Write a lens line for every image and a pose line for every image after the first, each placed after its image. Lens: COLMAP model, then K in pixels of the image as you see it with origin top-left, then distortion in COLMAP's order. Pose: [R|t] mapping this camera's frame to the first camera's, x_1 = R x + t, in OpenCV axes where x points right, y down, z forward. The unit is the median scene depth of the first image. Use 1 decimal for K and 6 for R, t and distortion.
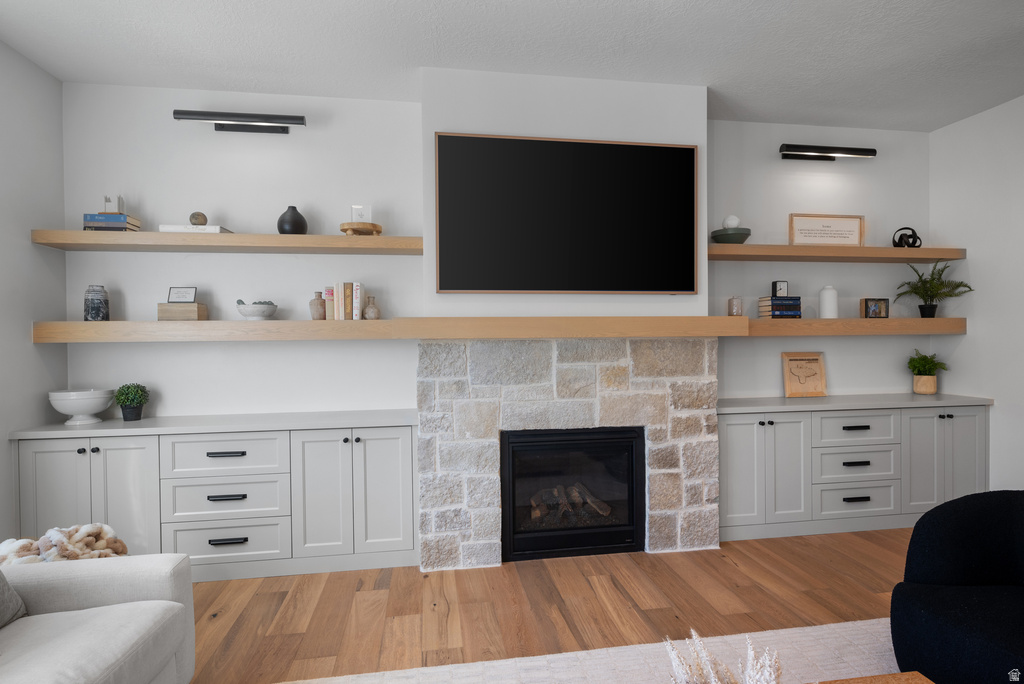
lens RADIAL K [[548.0, 0, 513.3], [0, 548.0, 347.6], [0, 0, 1]] dist [0.001557, 0.000198]
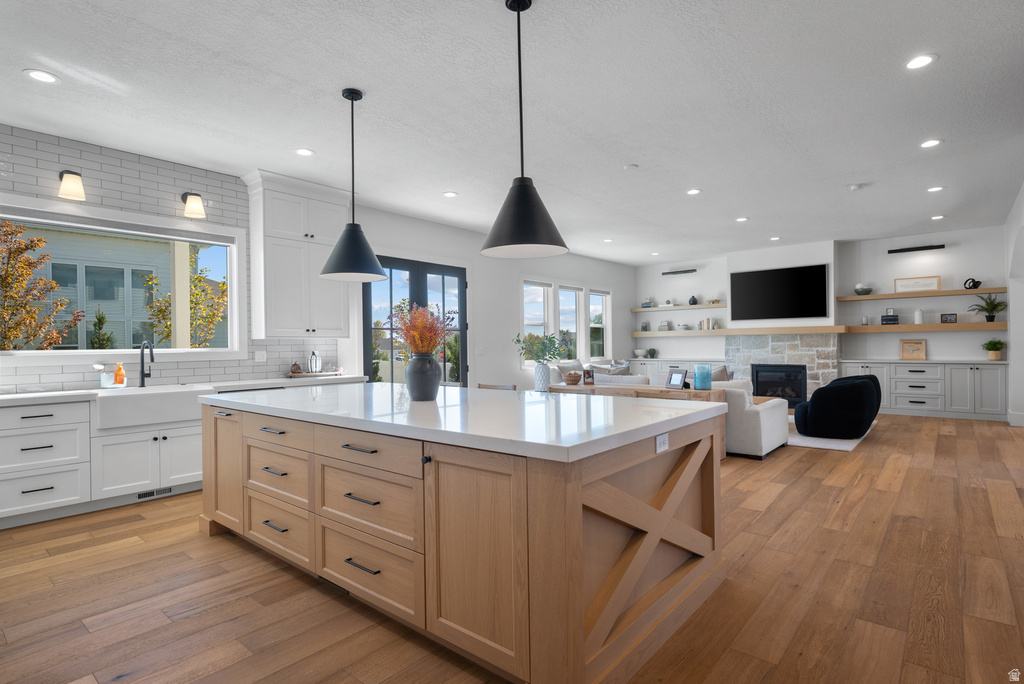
lens RADIAL K [[525.4, 0, 512.0], [0, 525.4, 342.0], [0, 0, 1]] dist [0.002014, 0.000587]
pose [[0.648288, -0.000515, -0.761395, 1.327716], [-0.003180, 0.999989, -0.003384, 0.038231], [0.761389, 0.004615, 0.648279, -1.926826]]
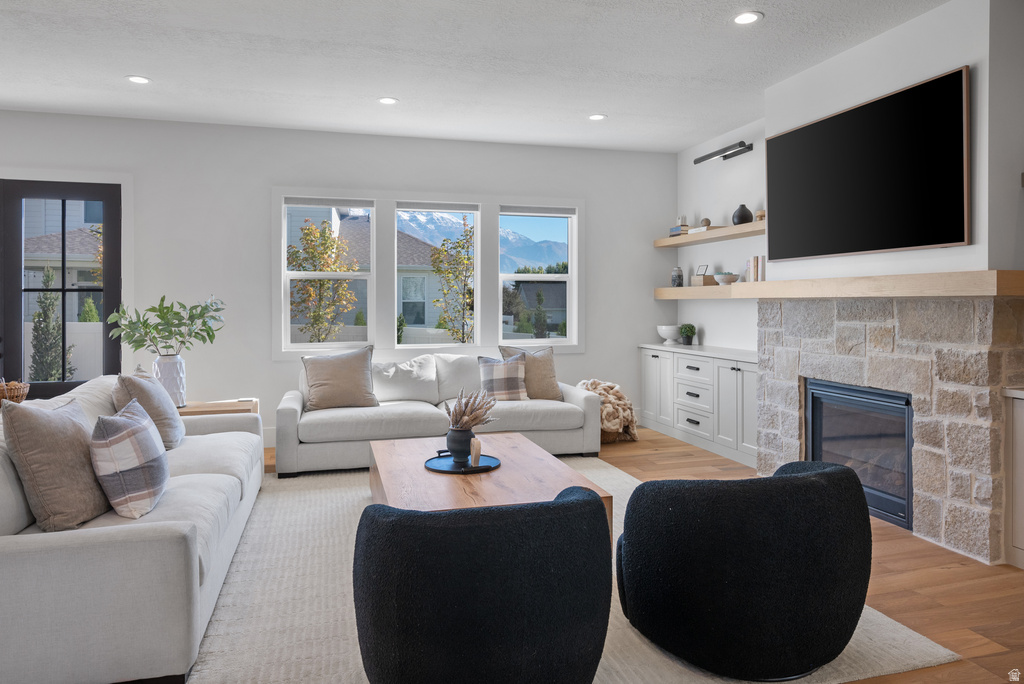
lens RADIAL K [[674.9, 0, 511.7], [0, 674.9, 303.0], [0, 0, 1]] dist [-0.000966, -0.000452]
pose [[0.115508, 0.011514, -0.993240, 1.277732], [-0.007105, 0.999917, 0.010765, -0.016237], [0.993281, 0.005814, 0.115580, 0.206008]]
